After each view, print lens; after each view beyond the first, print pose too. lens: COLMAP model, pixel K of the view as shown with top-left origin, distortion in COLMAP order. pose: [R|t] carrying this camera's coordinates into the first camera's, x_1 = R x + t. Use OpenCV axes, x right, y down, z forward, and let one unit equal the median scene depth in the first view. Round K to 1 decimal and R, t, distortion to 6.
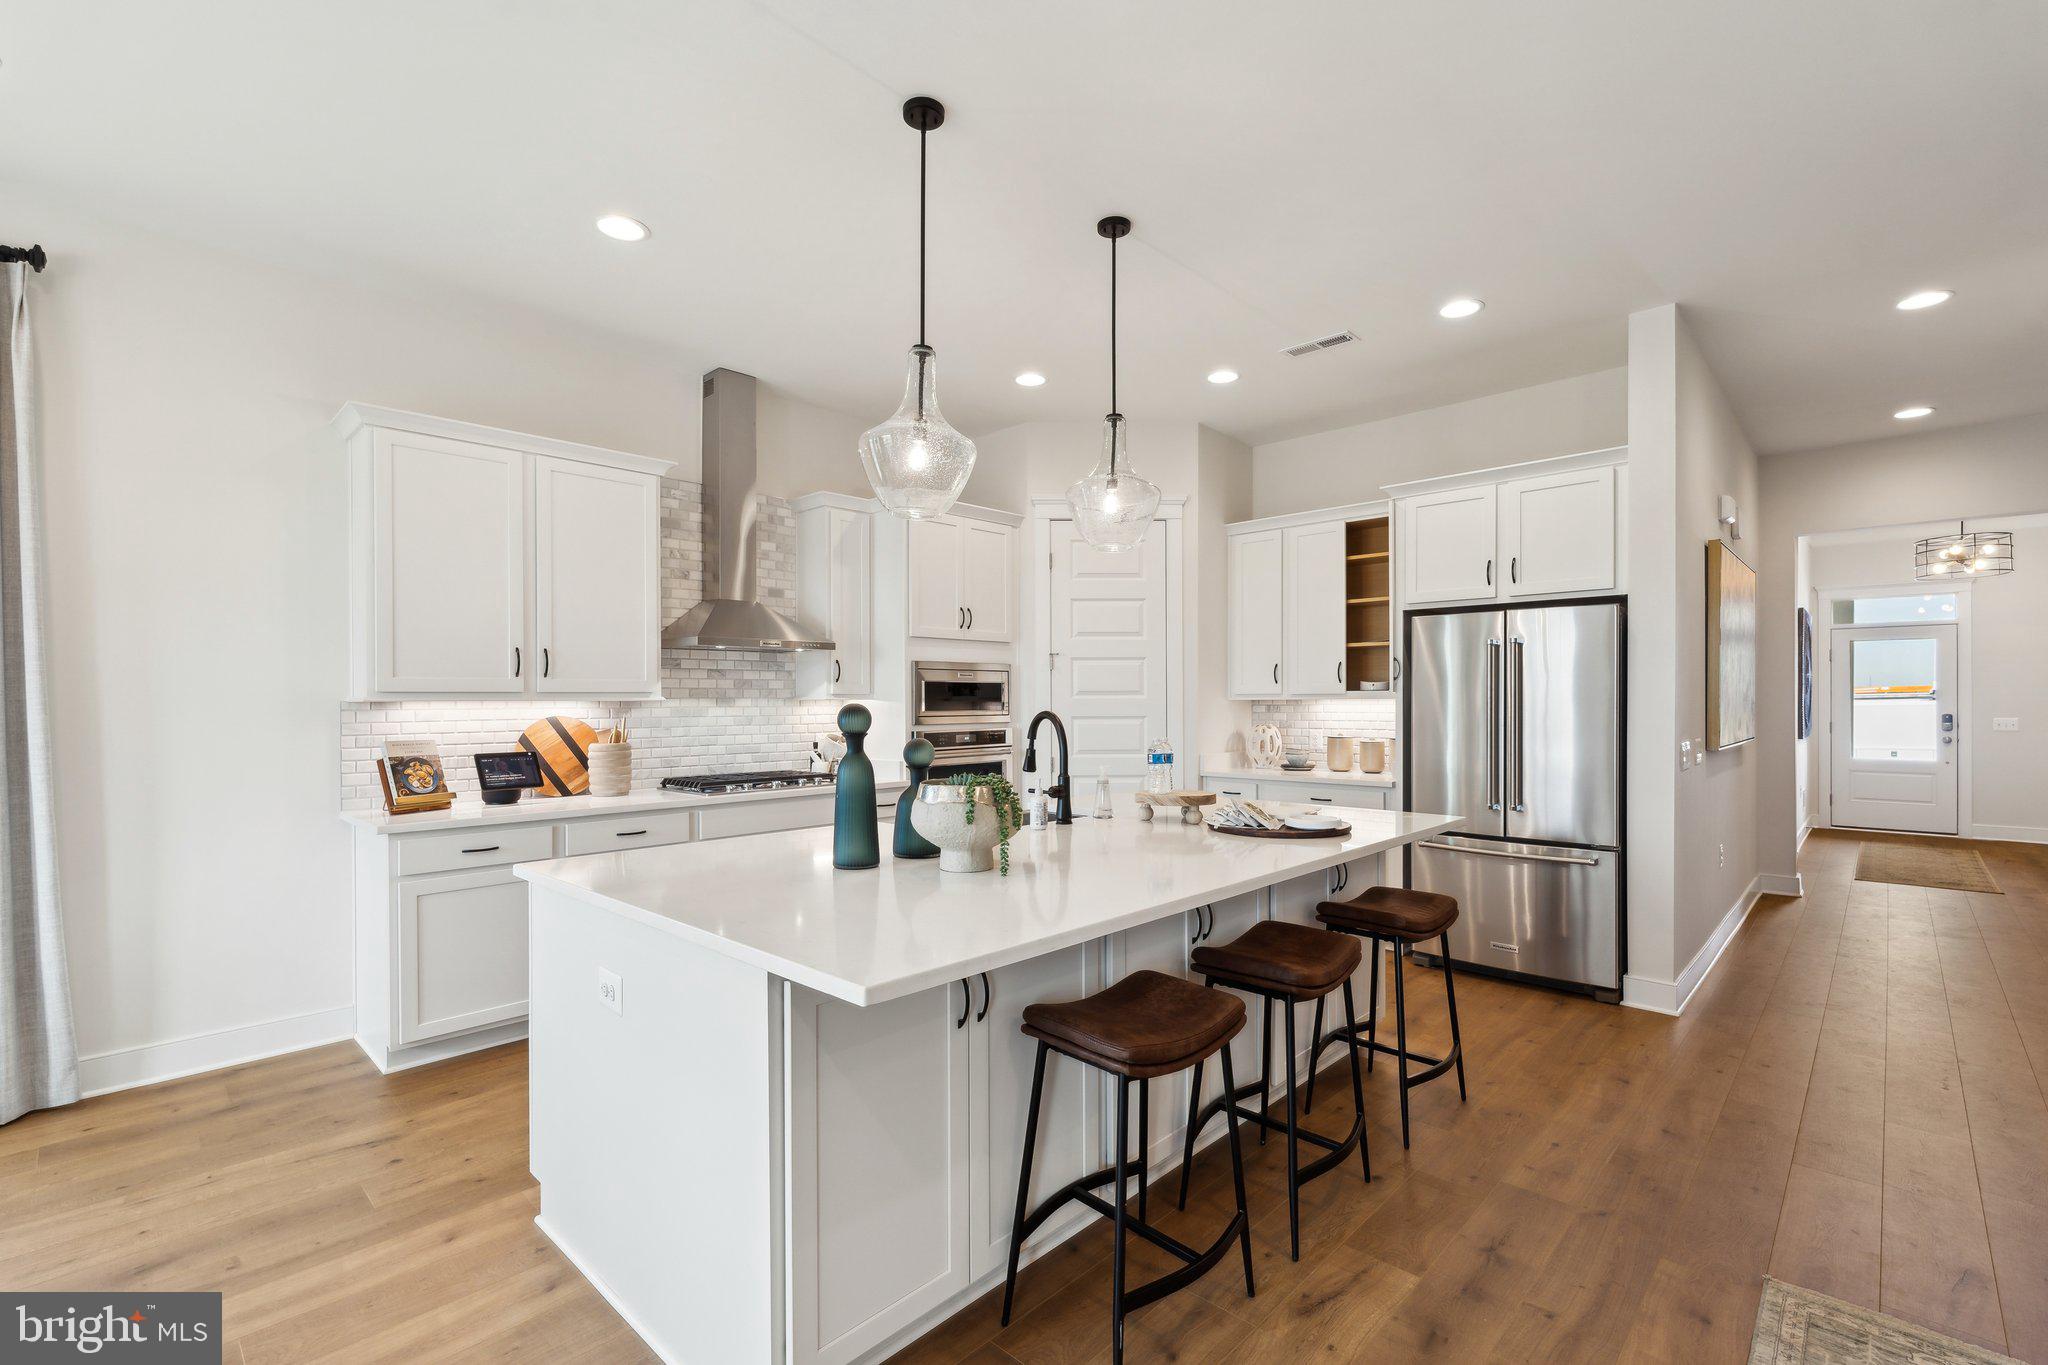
lens RADIAL K [[916.9, 0, 1030.5], [0, 916.9, 701.4], [0, 0, 1]] dist [-0.000046, -0.000215]
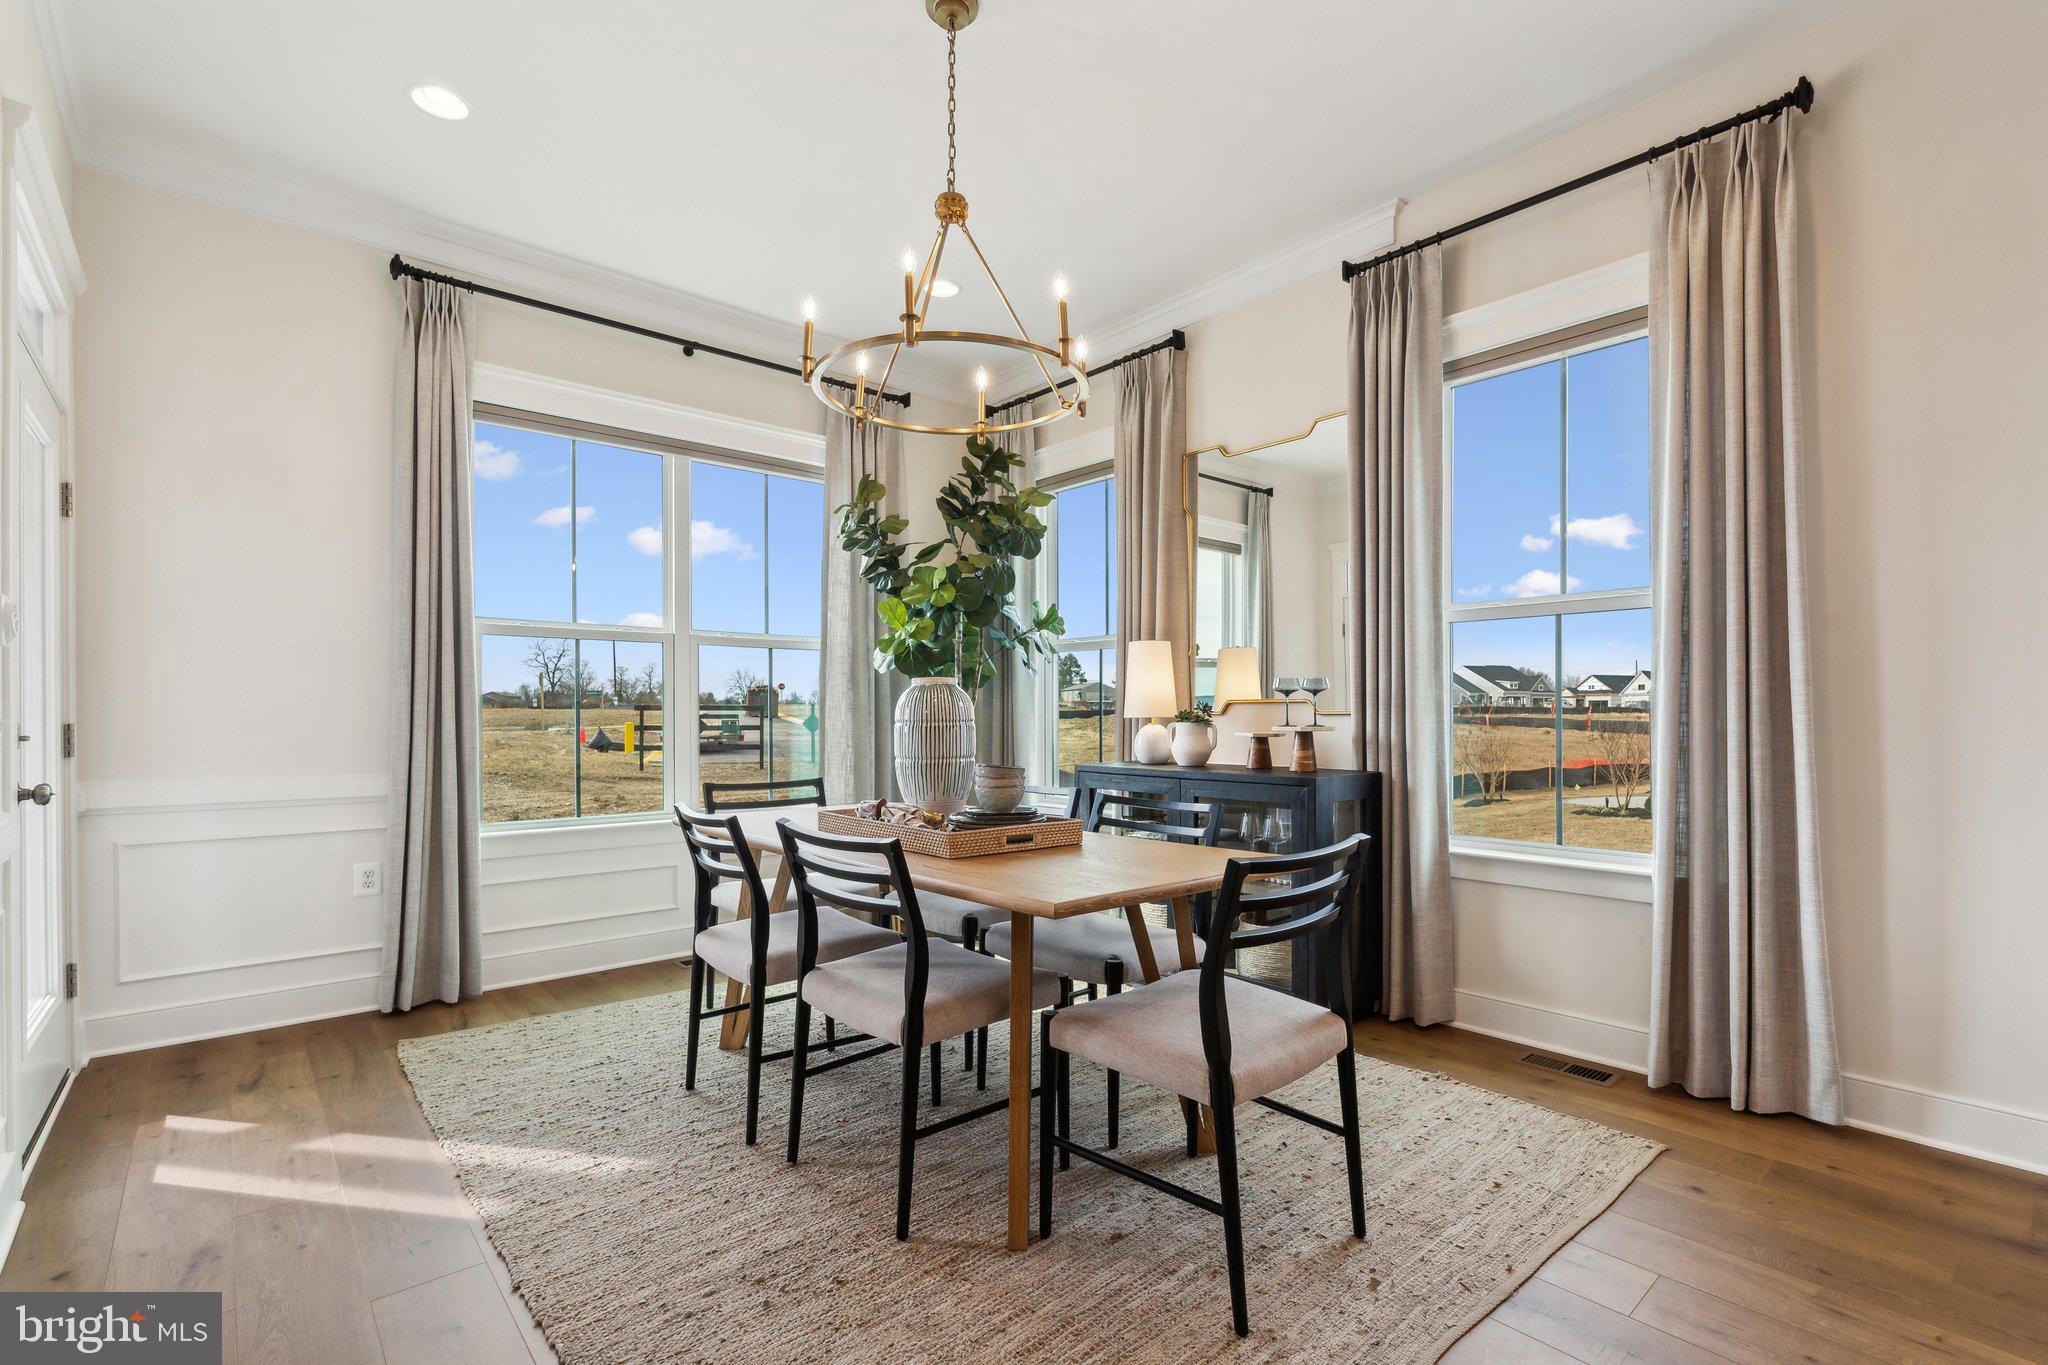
lens RADIAL K [[916.3, 0, 1034.6], [0, 916.3, 719.1], [0, 0, 1]] dist [-0.002946, -0.000212]
pose [[-0.088008, 0.008266, -0.996085, -0.147916], [-0.000449, 0.999965, 0.008338, 0.059340], [0.996120, 0.001181, -0.088002, 0.290956]]
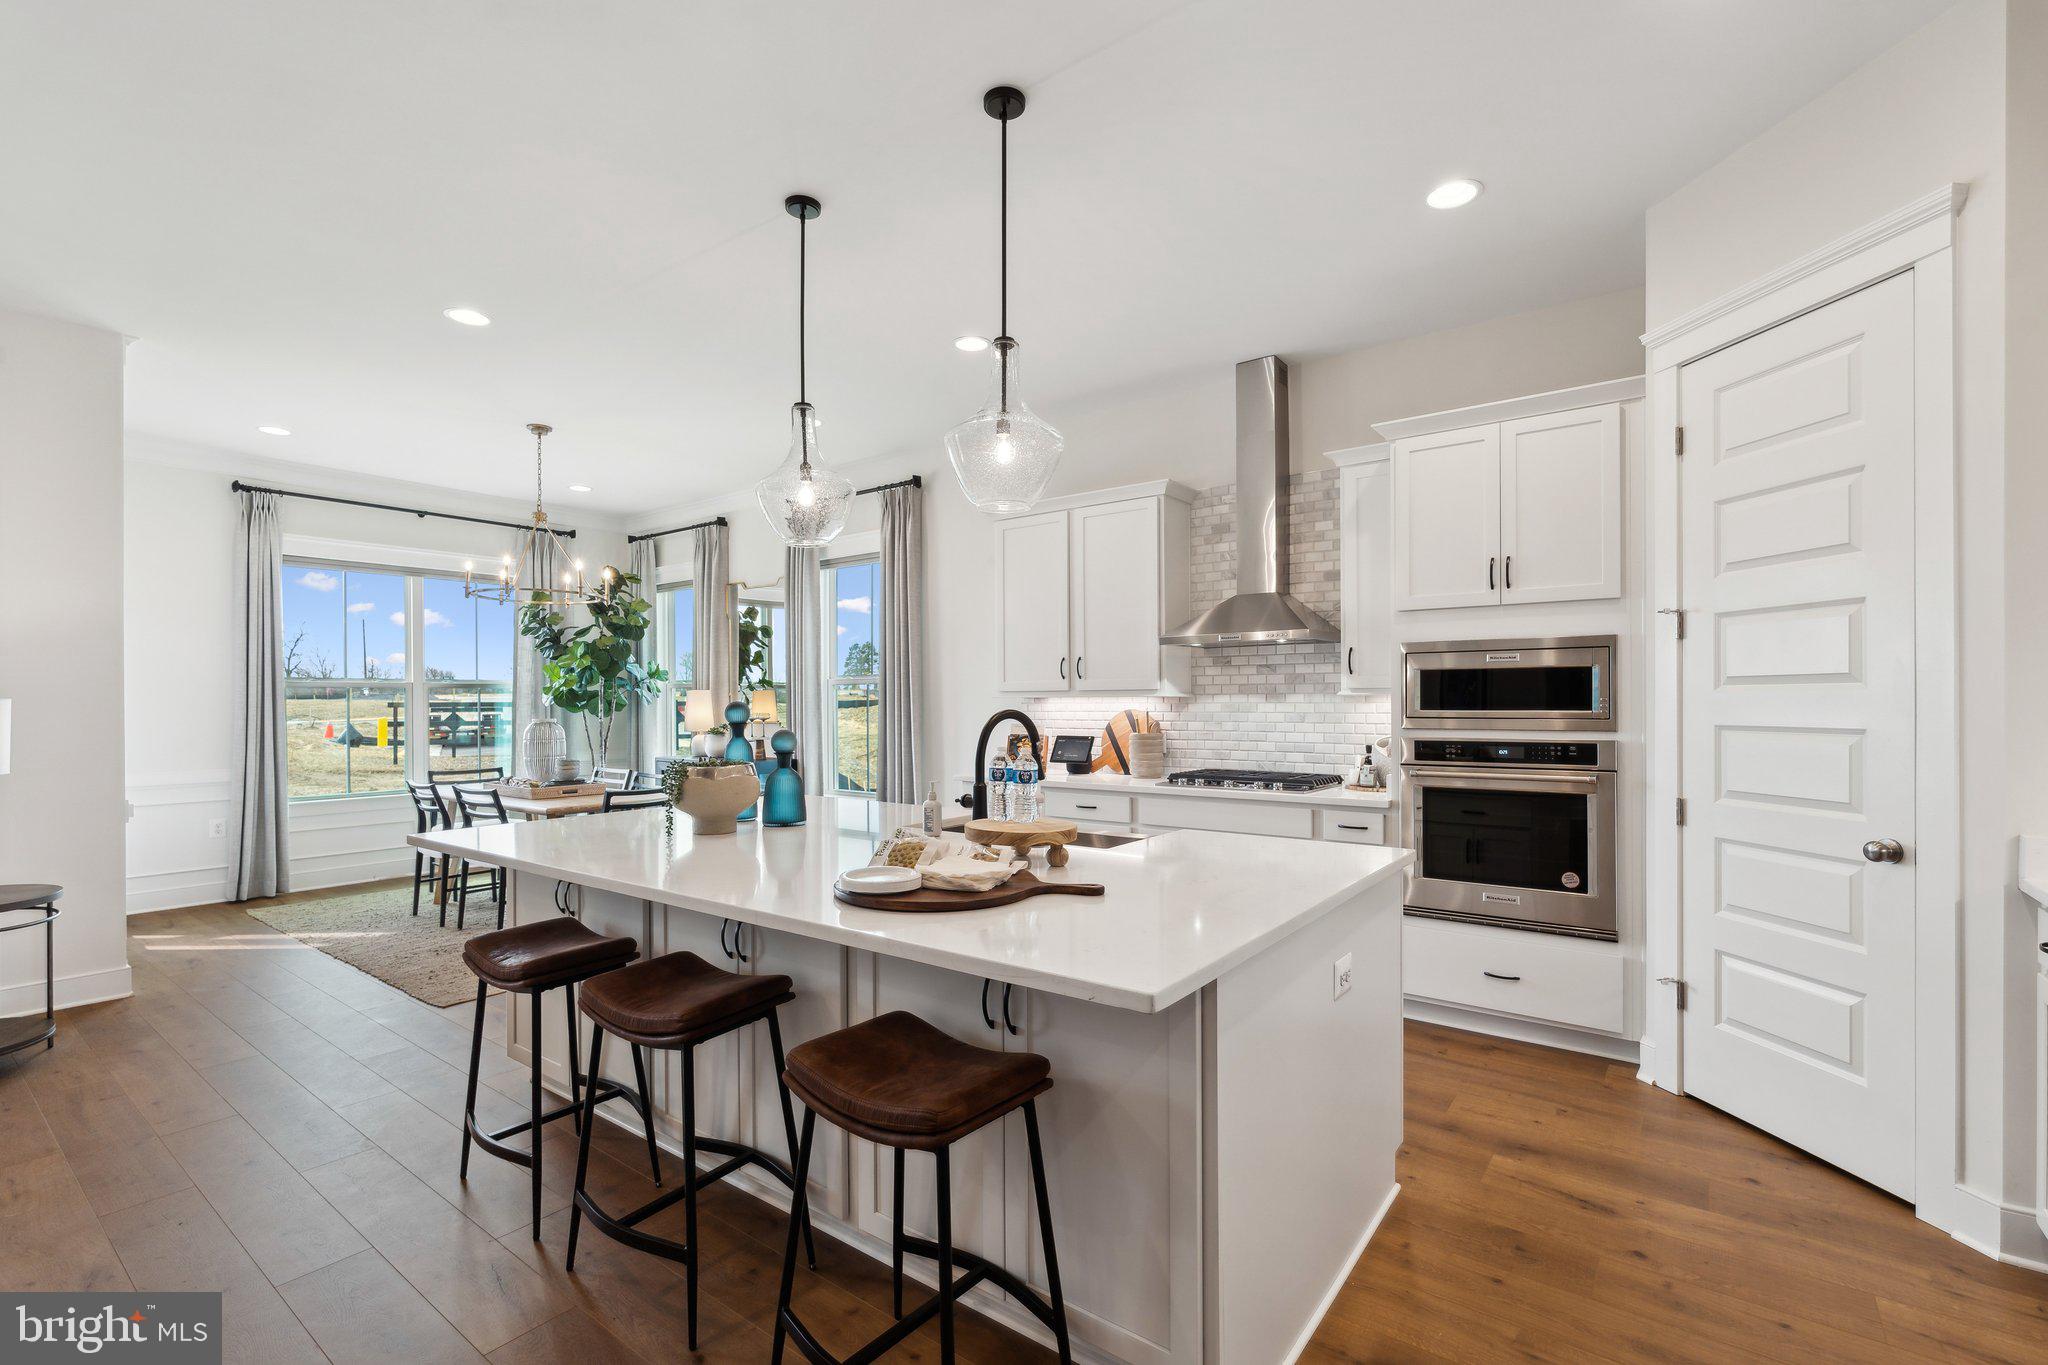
lens RADIAL K [[909.6, 0, 1034.0], [0, 909.6, 701.6], [0, 0, 1]] dist [-0.004604, -0.000050]
pose [[0.117727, 0.005330, -0.993032, 0.729956], [0.002405, 0.999981, 0.005653, -0.001613], [0.993043, -0.003053, 0.117712, 0.776389]]
